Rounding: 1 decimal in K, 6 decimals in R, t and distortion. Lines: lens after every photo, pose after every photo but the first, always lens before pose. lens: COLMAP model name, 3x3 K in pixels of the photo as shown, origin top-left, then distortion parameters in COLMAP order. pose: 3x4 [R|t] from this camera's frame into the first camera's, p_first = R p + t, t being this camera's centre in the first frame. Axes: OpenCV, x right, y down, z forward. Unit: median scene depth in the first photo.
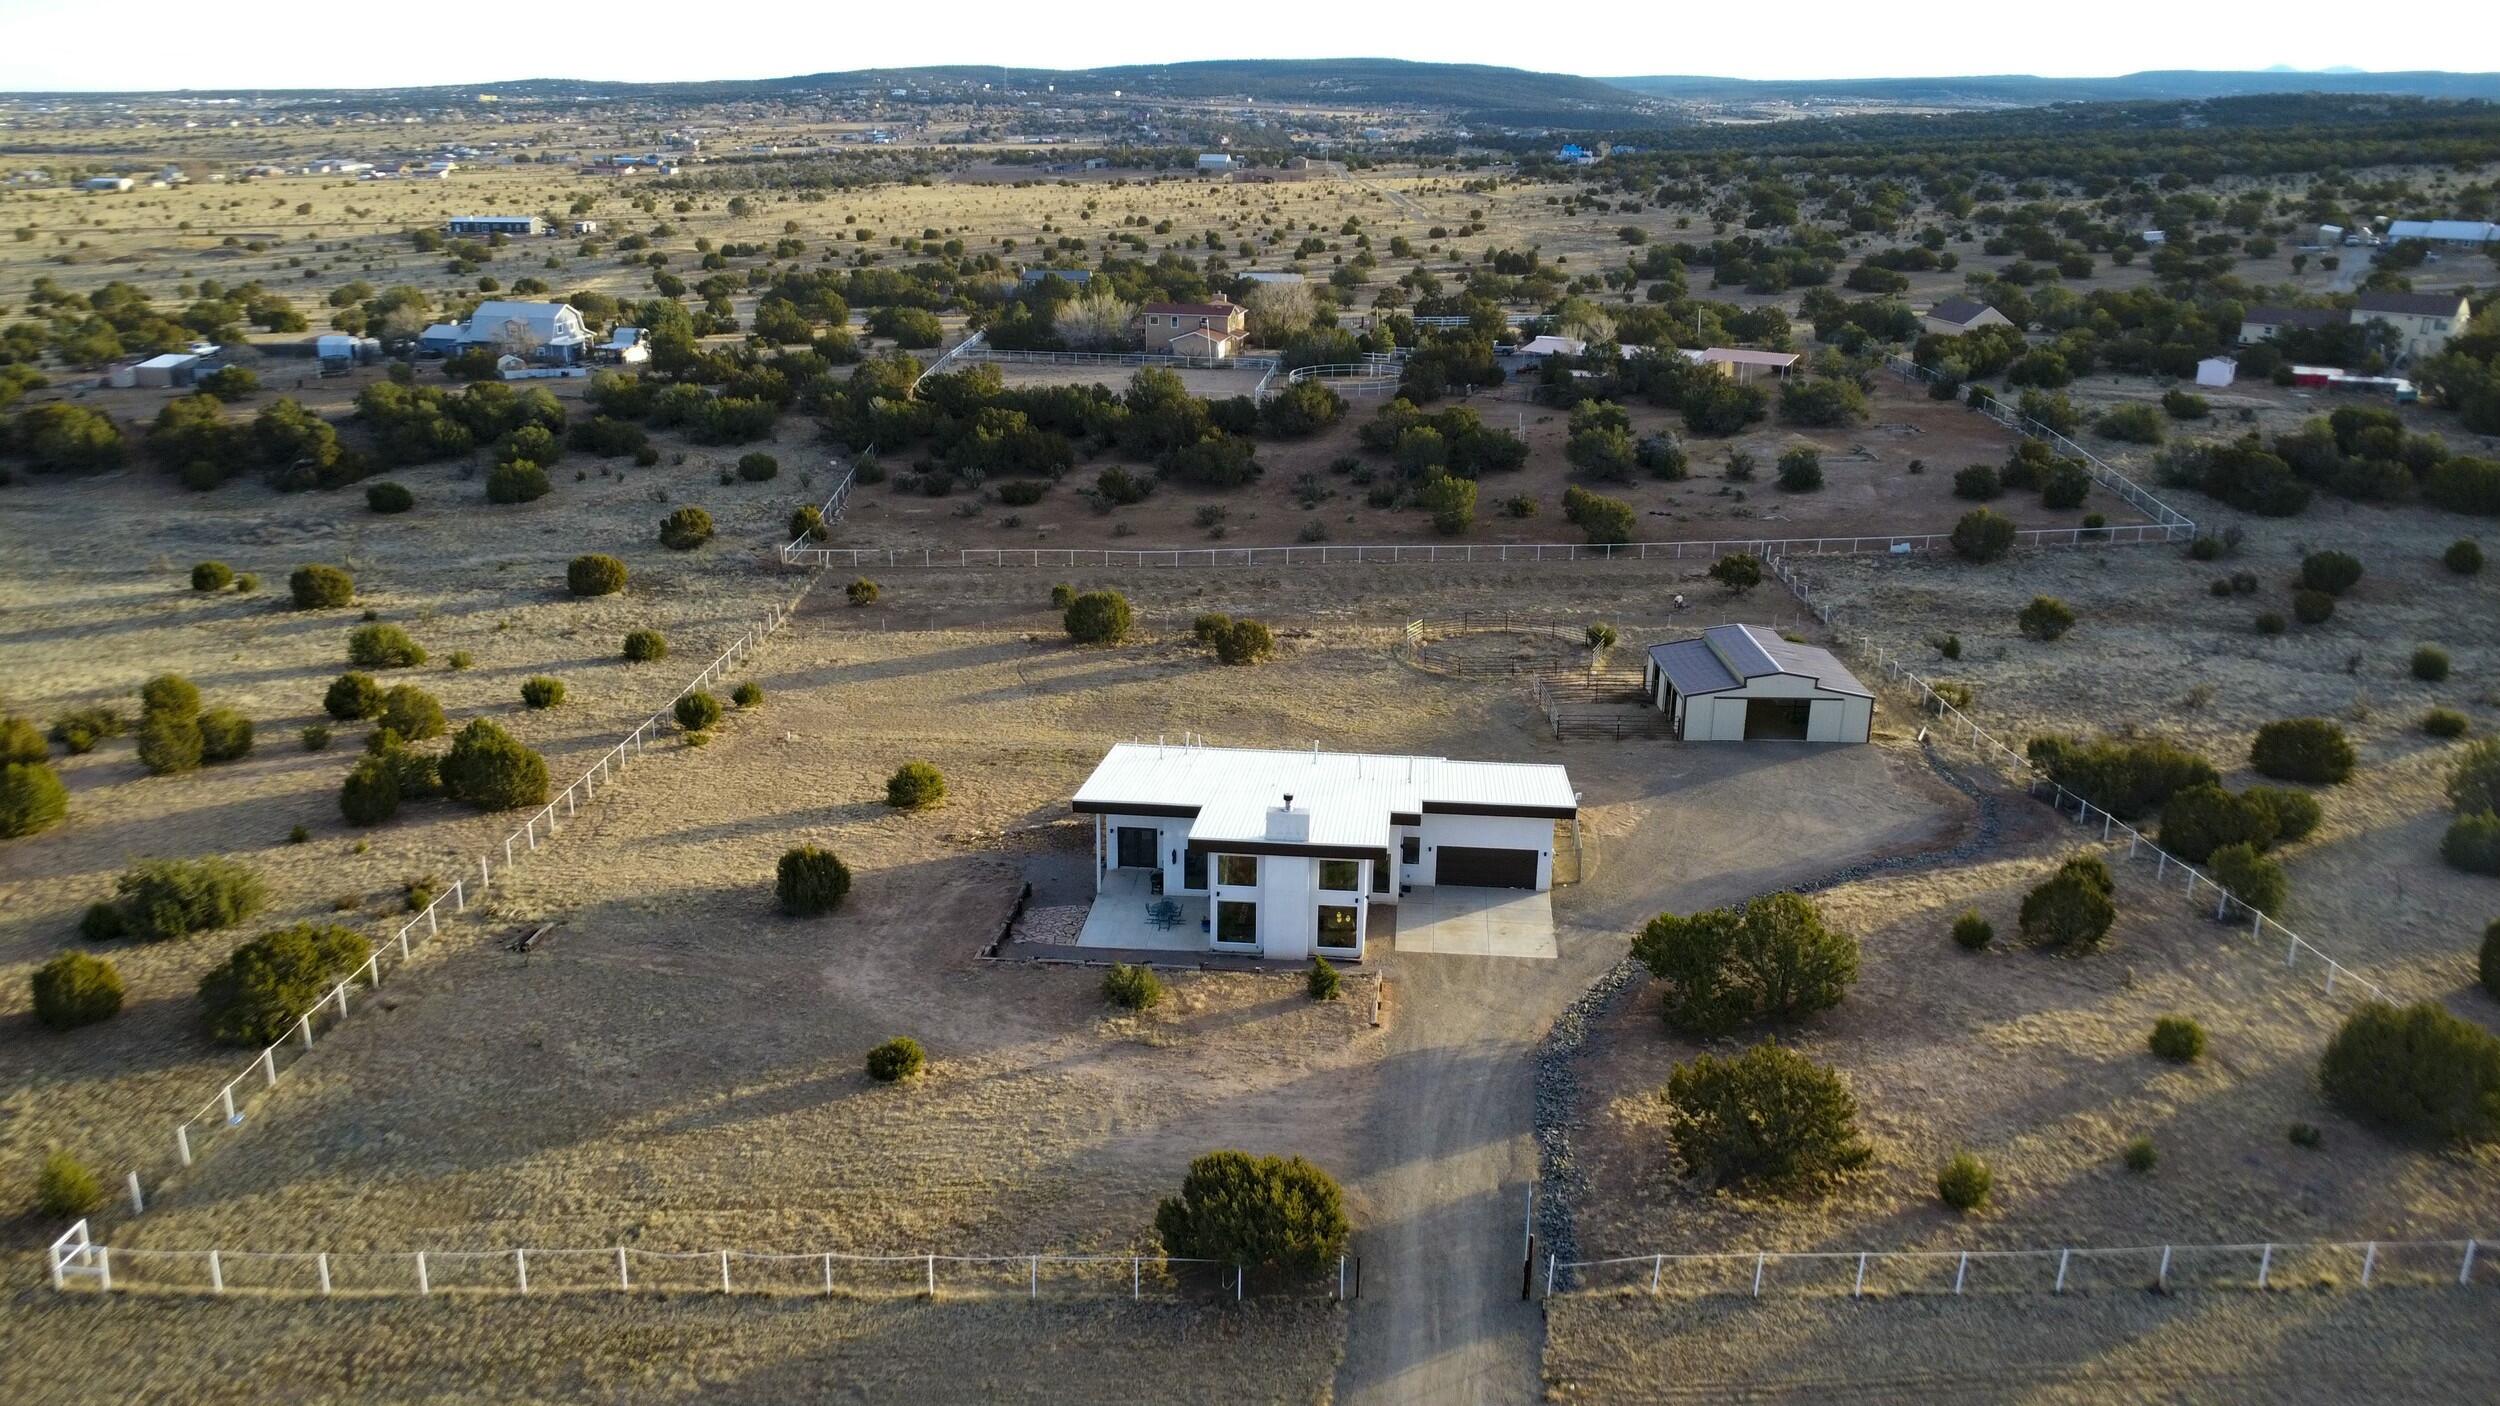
lens RADIAL K [[1942.1, 0, 1250.0], [0, 1942.1, 703.0], [0, 0, 1]] dist [-0.023659, -0.006376]
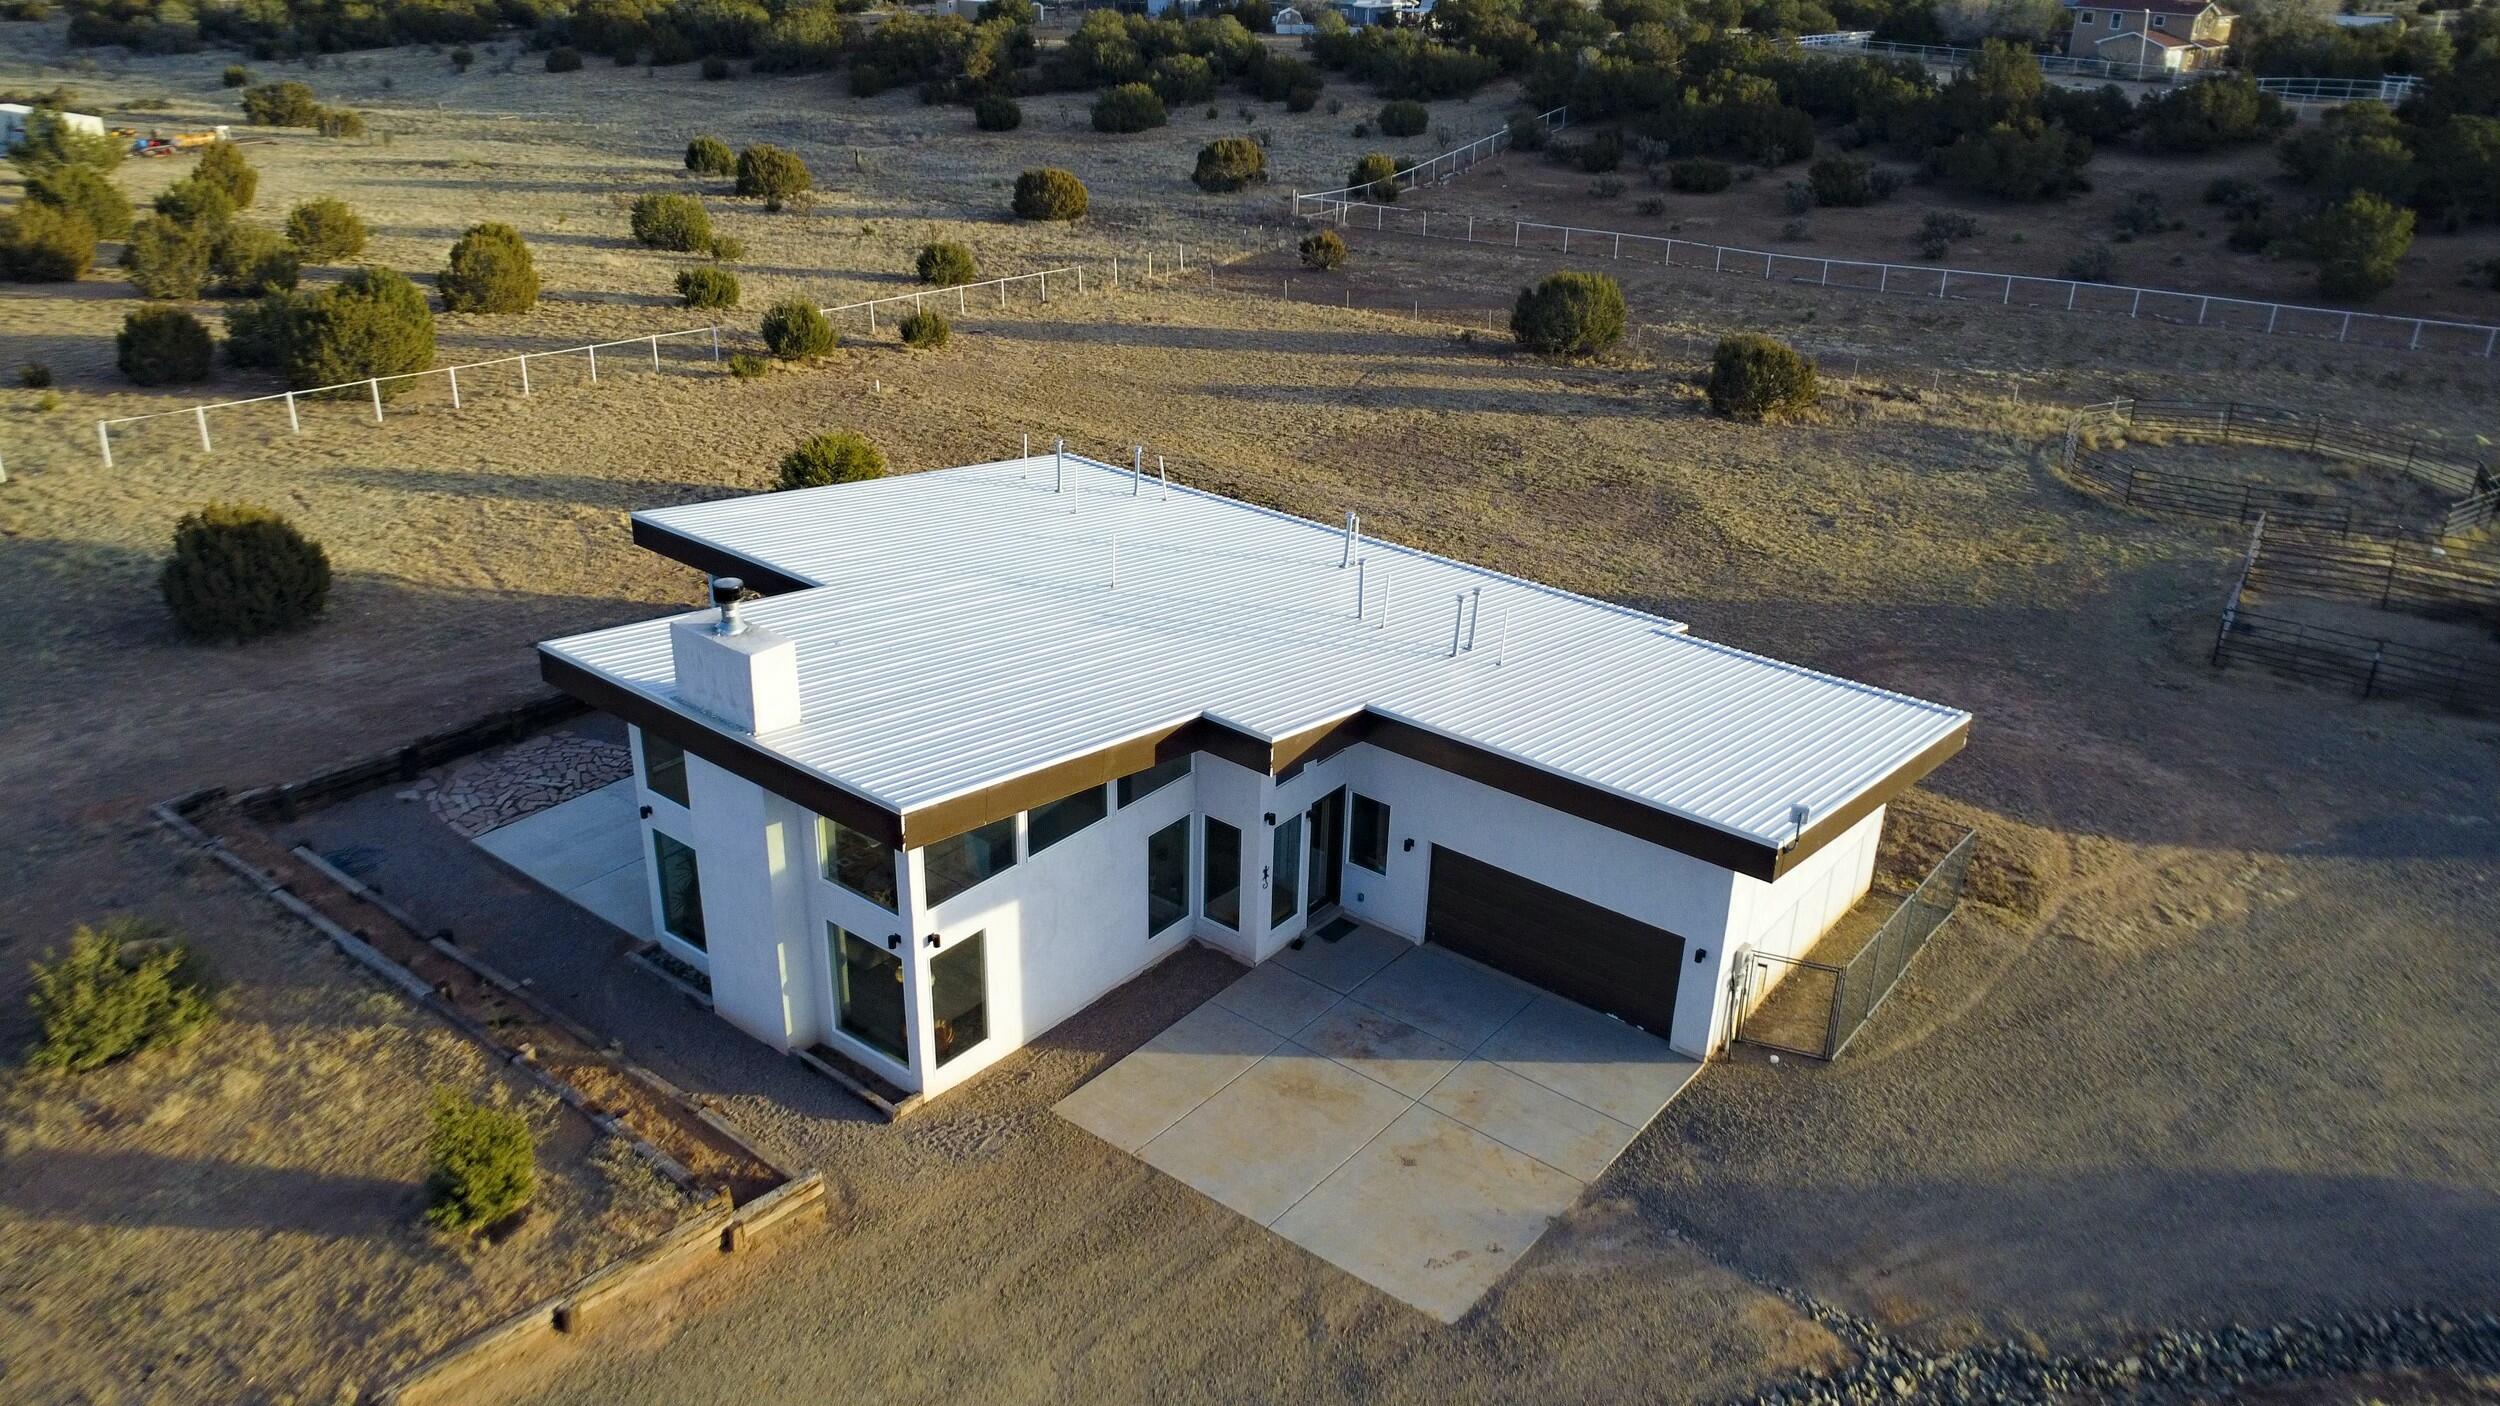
lens RADIAL K [[1822.7, 0, 1250.0], [0, 1822.7, 703.0], [0, 0, 1]] dist [-0.035927, 0.006355]
pose [[0.838404, 0.232783, -0.492839, 0.154685], [-0.175611, 0.971361, 0.160060, 0.000457], [0.515984, -0.047647, 0.855272, 0.470439]]
